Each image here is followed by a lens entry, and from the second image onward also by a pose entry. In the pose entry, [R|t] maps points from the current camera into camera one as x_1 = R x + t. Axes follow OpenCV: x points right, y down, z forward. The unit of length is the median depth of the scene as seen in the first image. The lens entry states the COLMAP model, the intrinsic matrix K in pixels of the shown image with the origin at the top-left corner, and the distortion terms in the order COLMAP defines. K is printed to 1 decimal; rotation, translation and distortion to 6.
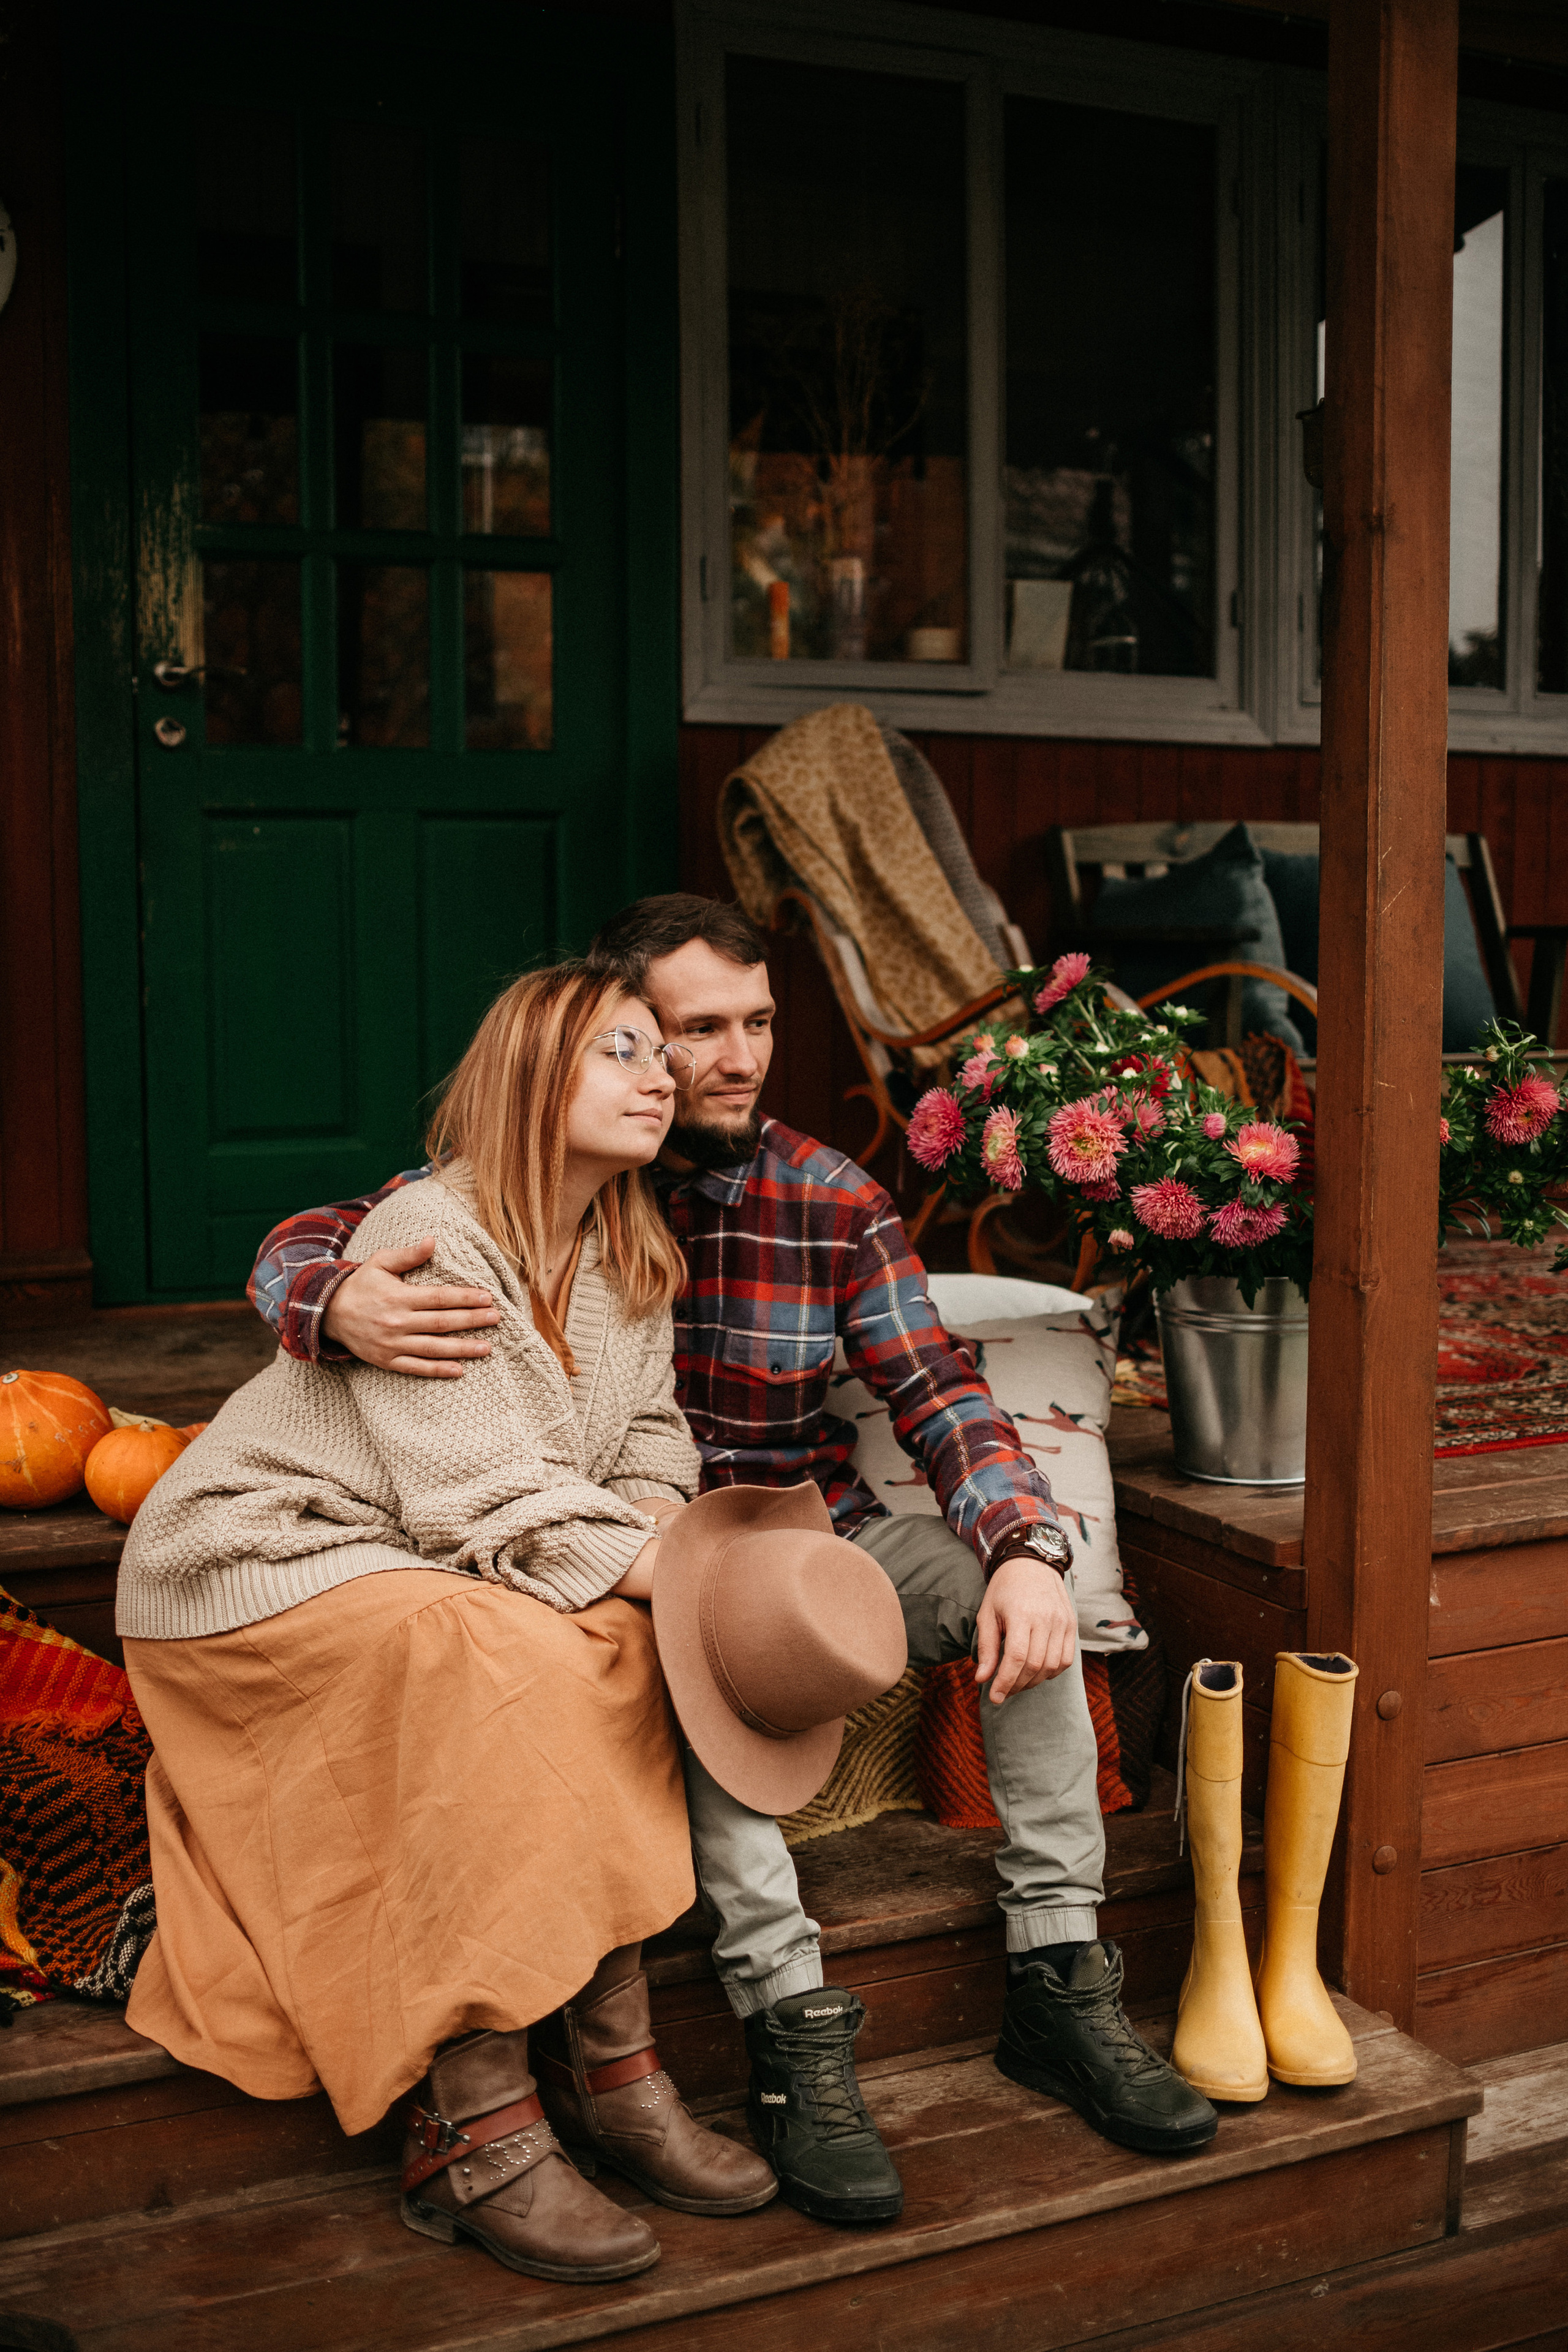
lens RADIAL K [[2544.1, 0, 751.3], [0, 2544.1, 1167.3], [0, 0, 1]] dist [-0.067354, 0.000000]
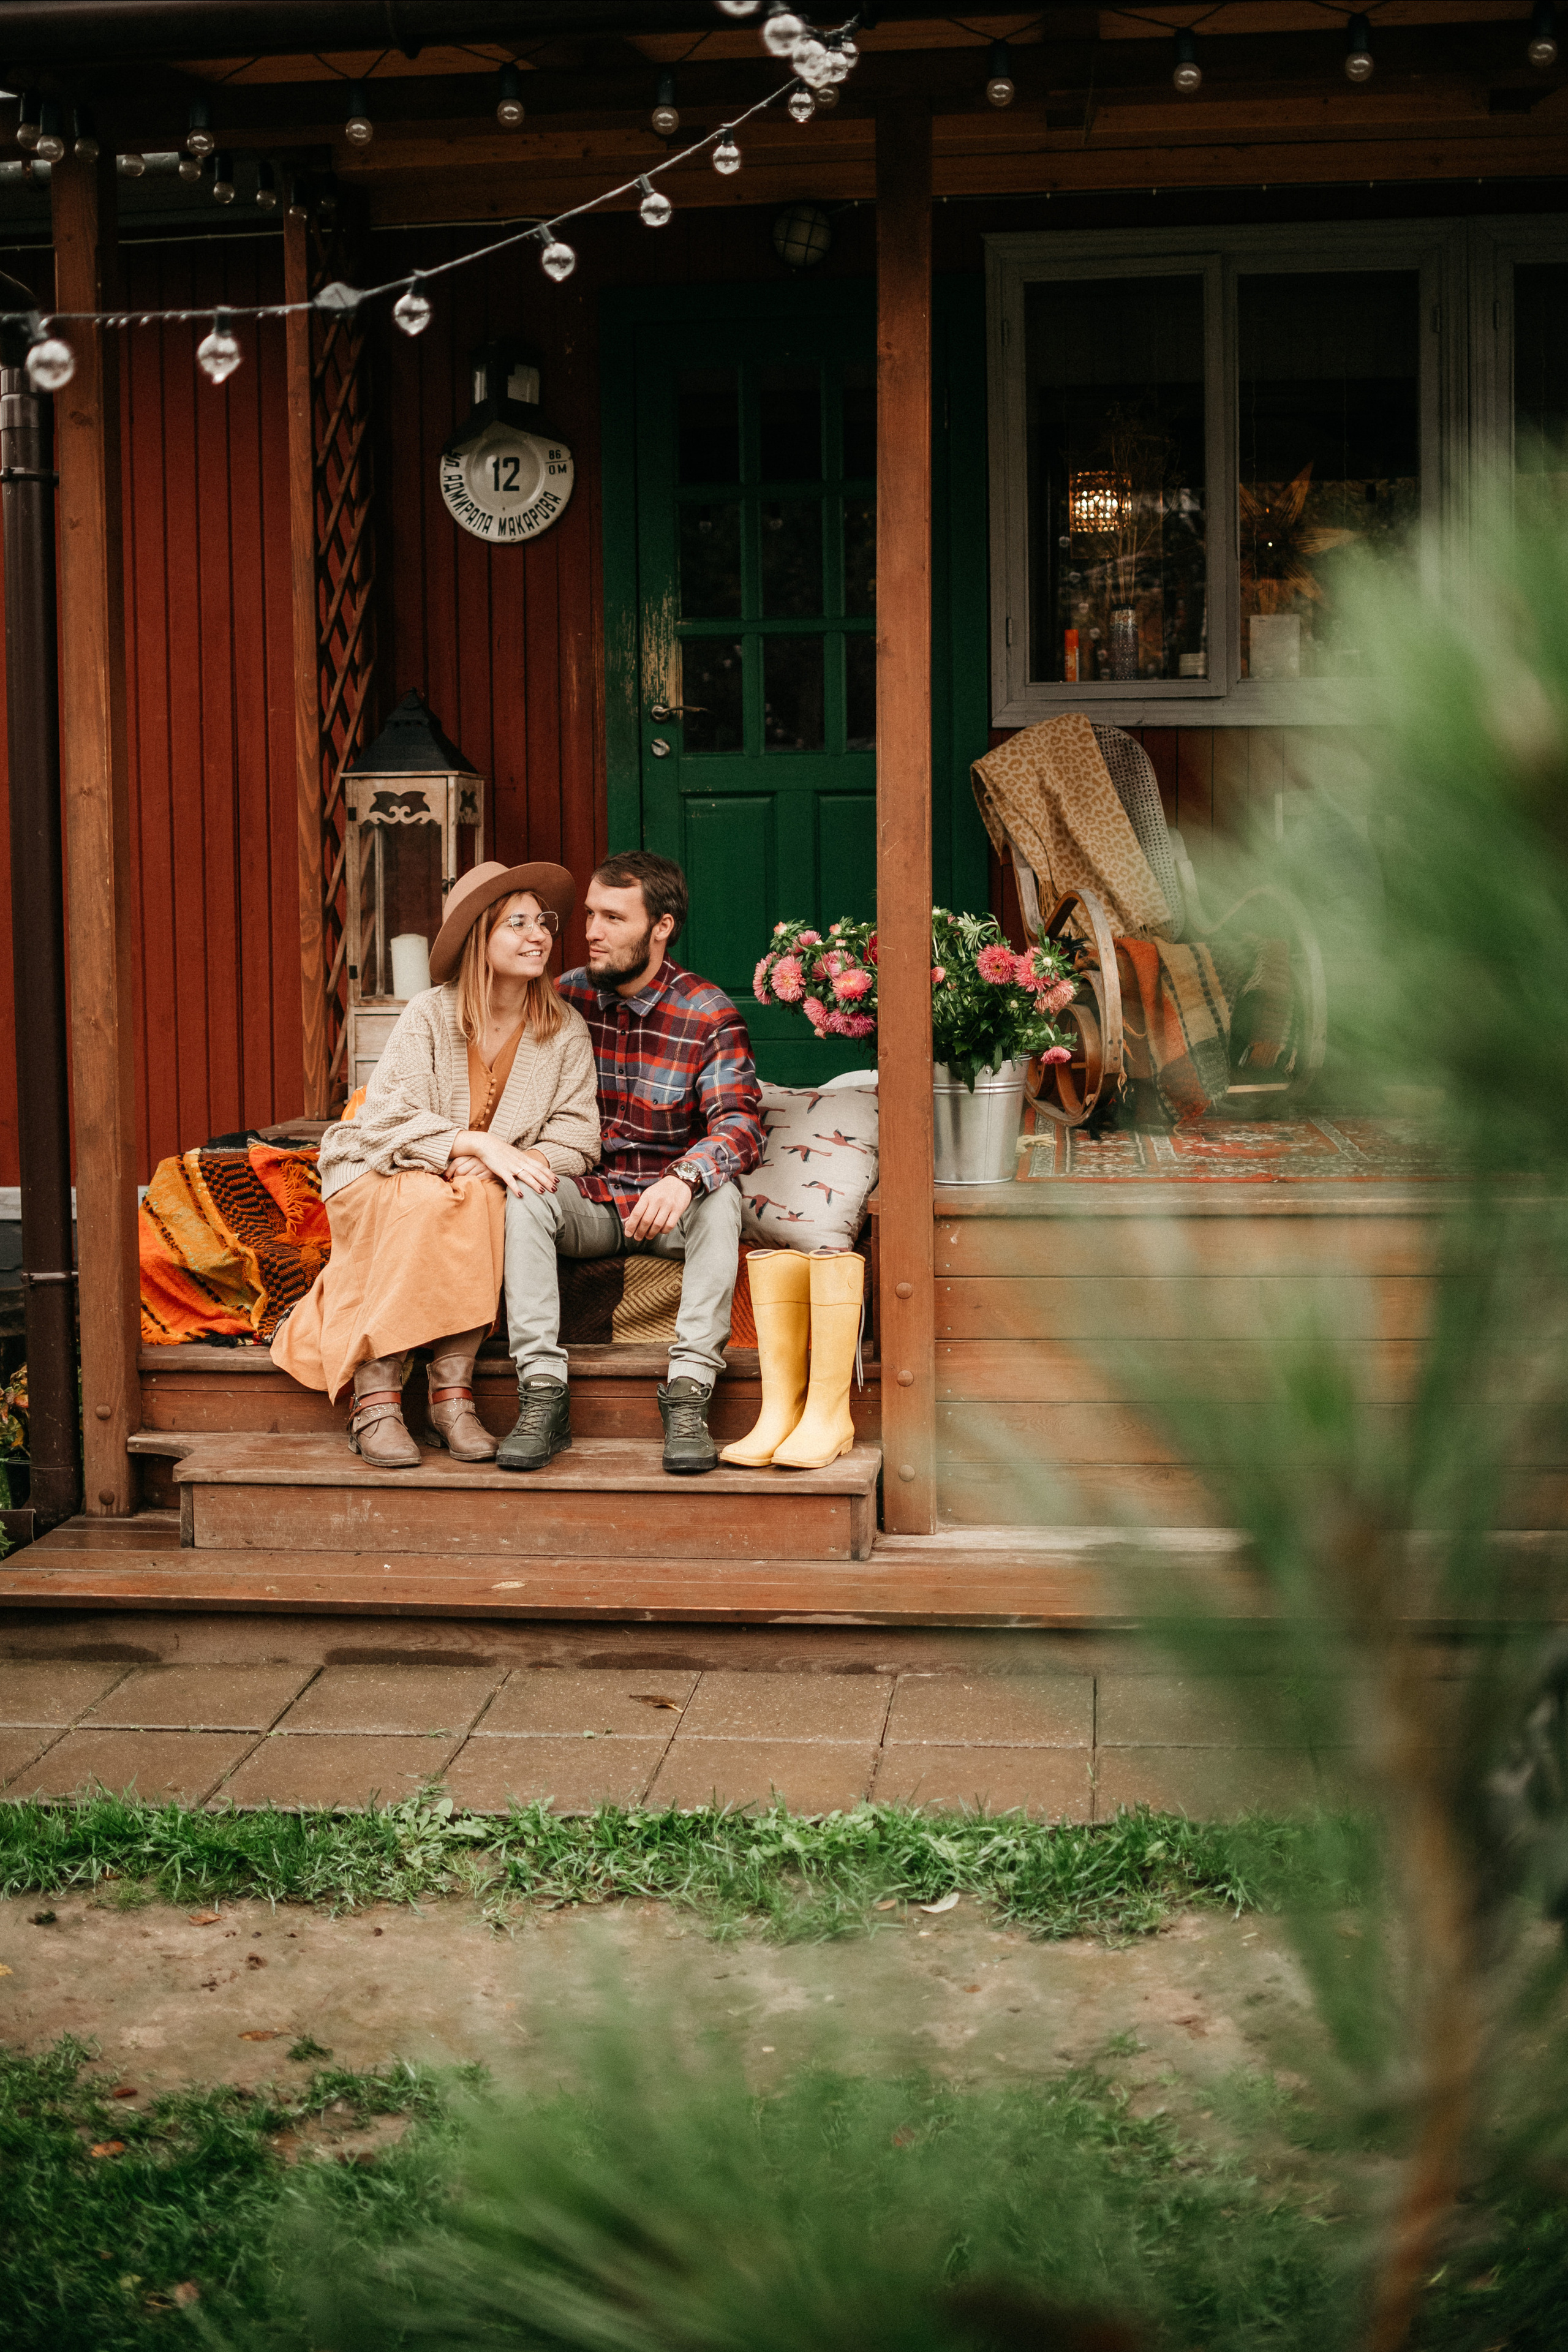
lens RADIAL K [[2544.1, 0, 781.6], [0, 2544.1, 1077.8], [0, 0, 1]] dist [-0.067354, 0.000000]
pose [[0.859257, 0.037855, -0.510141, 1.037117], [-0.041443, 0.999131, 0.004335, 0.051927], [0.509862, 0.017416, 0.860080, -0.584946]]
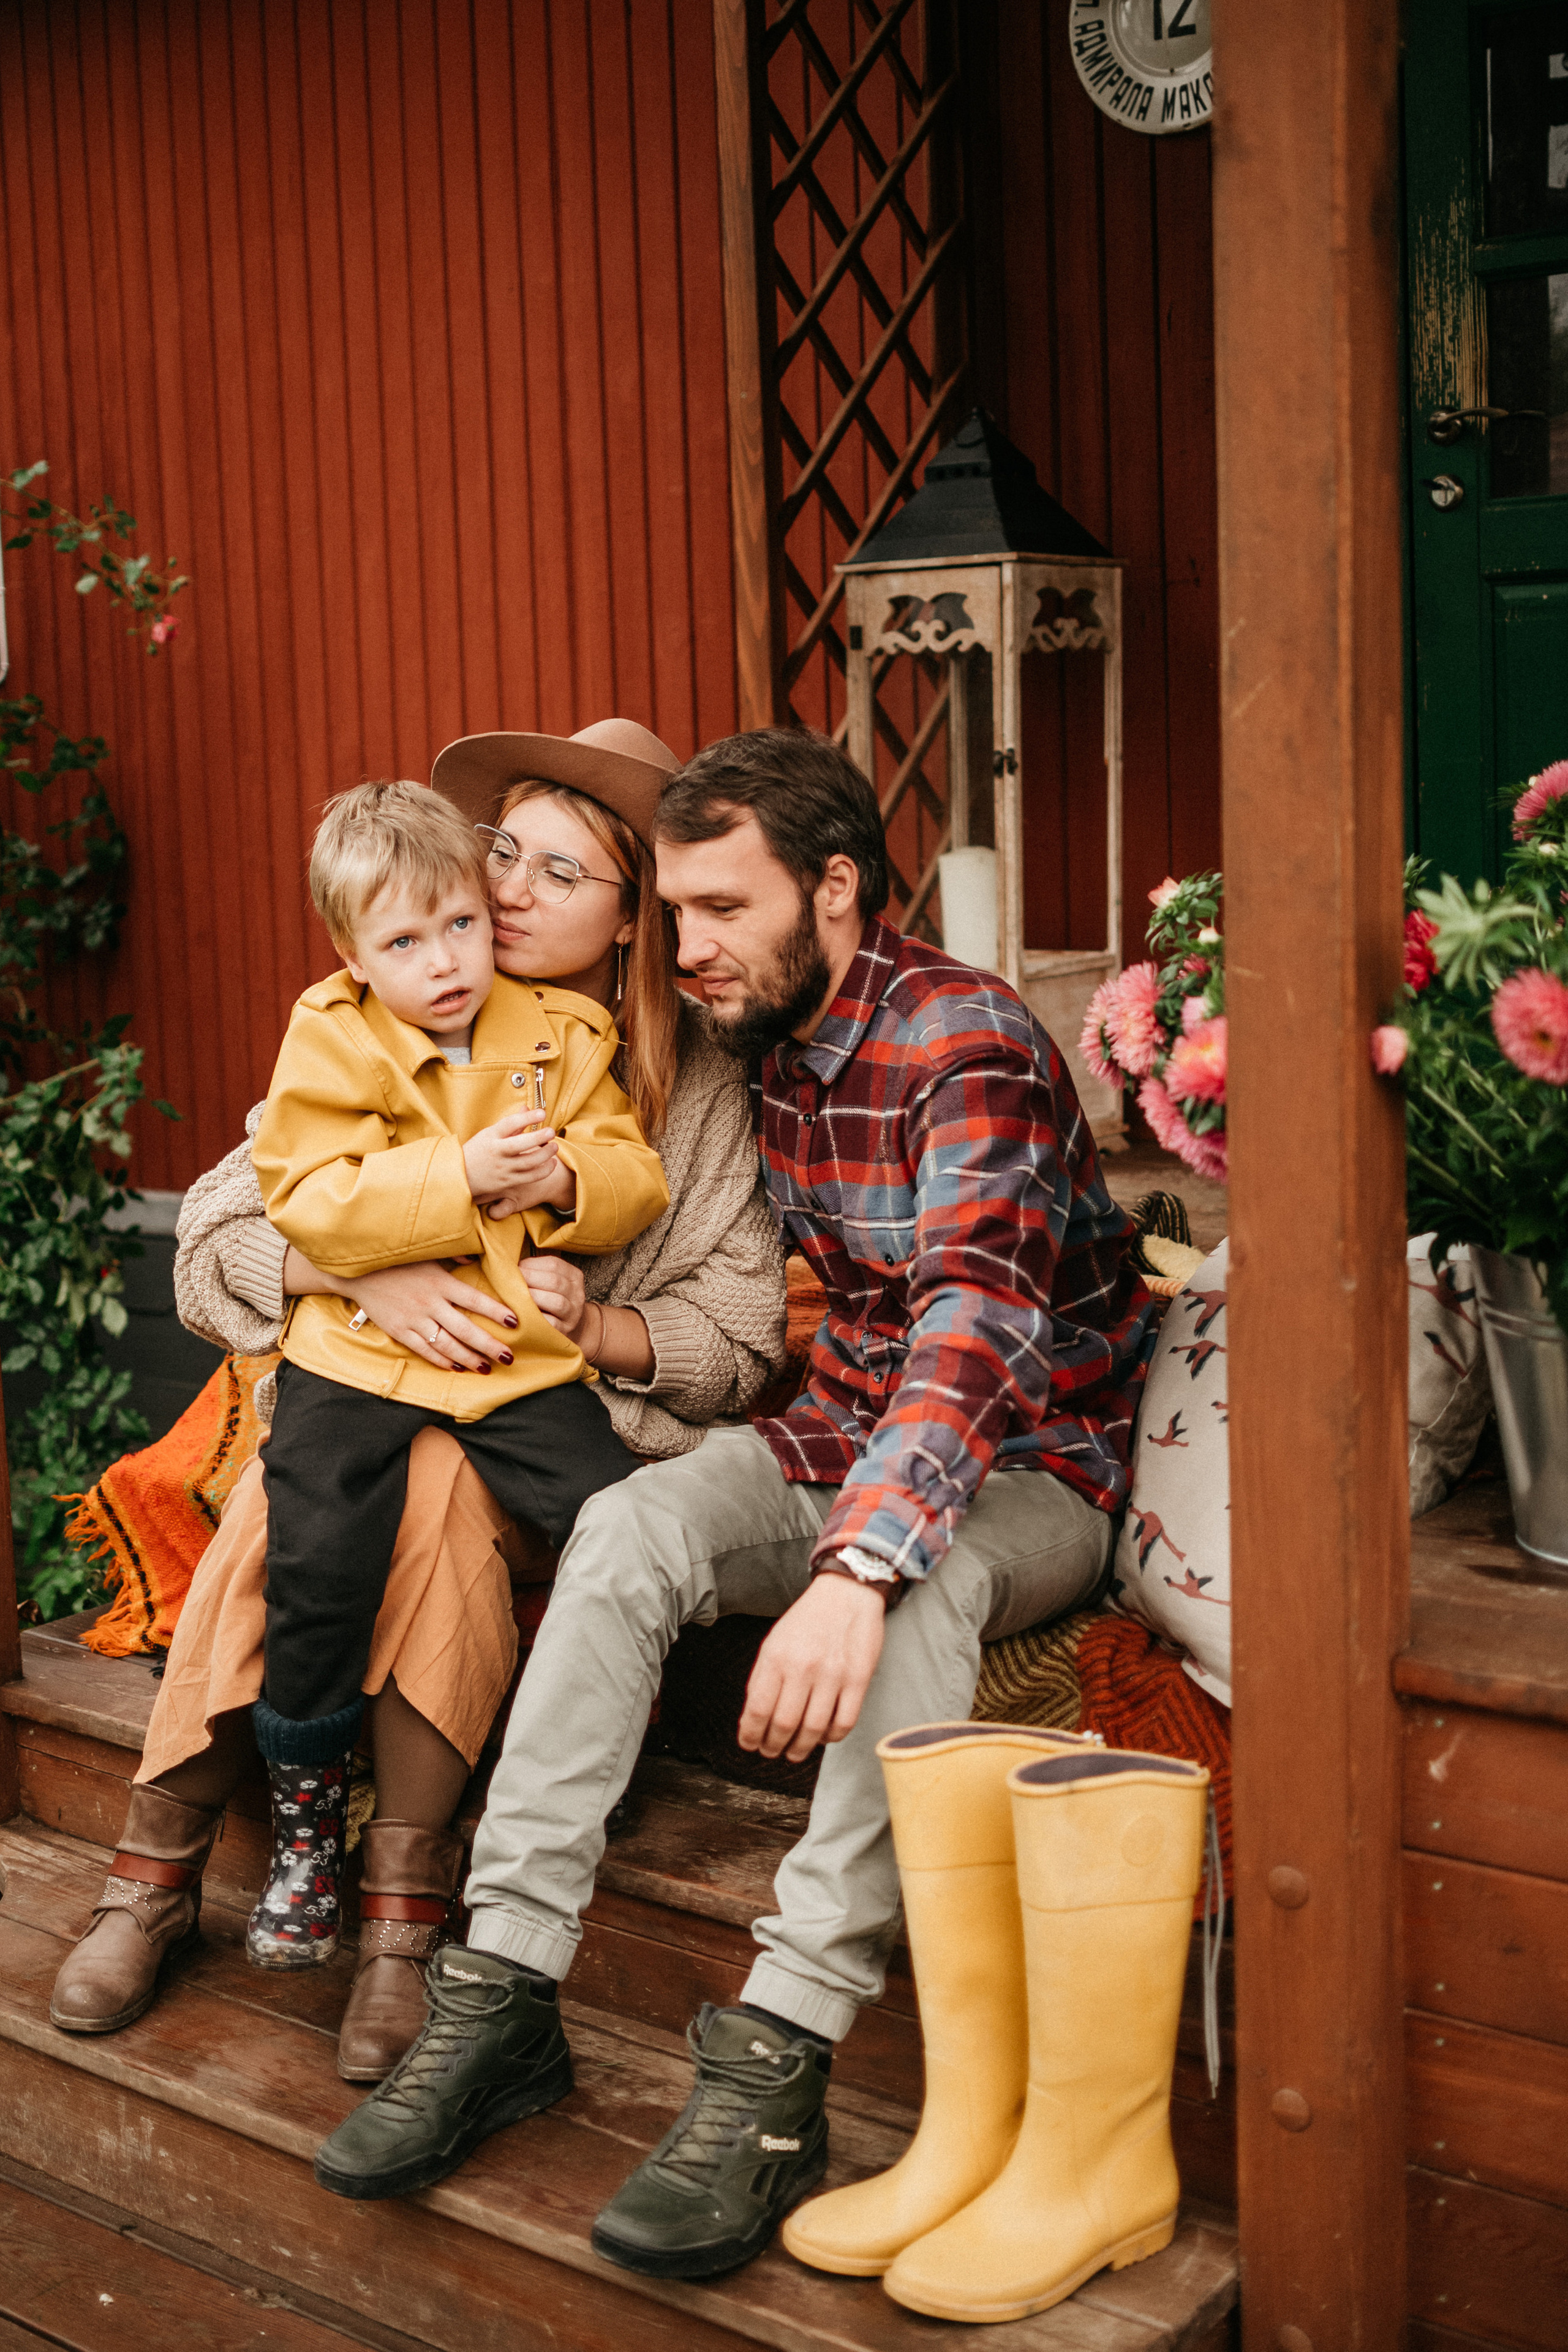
lens RADIAL K [[2791.9, 0, 732.2], [0, 2791.9, 1082.9], [0, 0, 1]] dist [-0.069652, 0.000000]
pose [[0.472355, 0.097956, -0.875949, 0.761469], [-0.048942, 0.995187, 0.084898, -0.054613], [0.880049, 0.002768, 0.474875, 0.482857]]
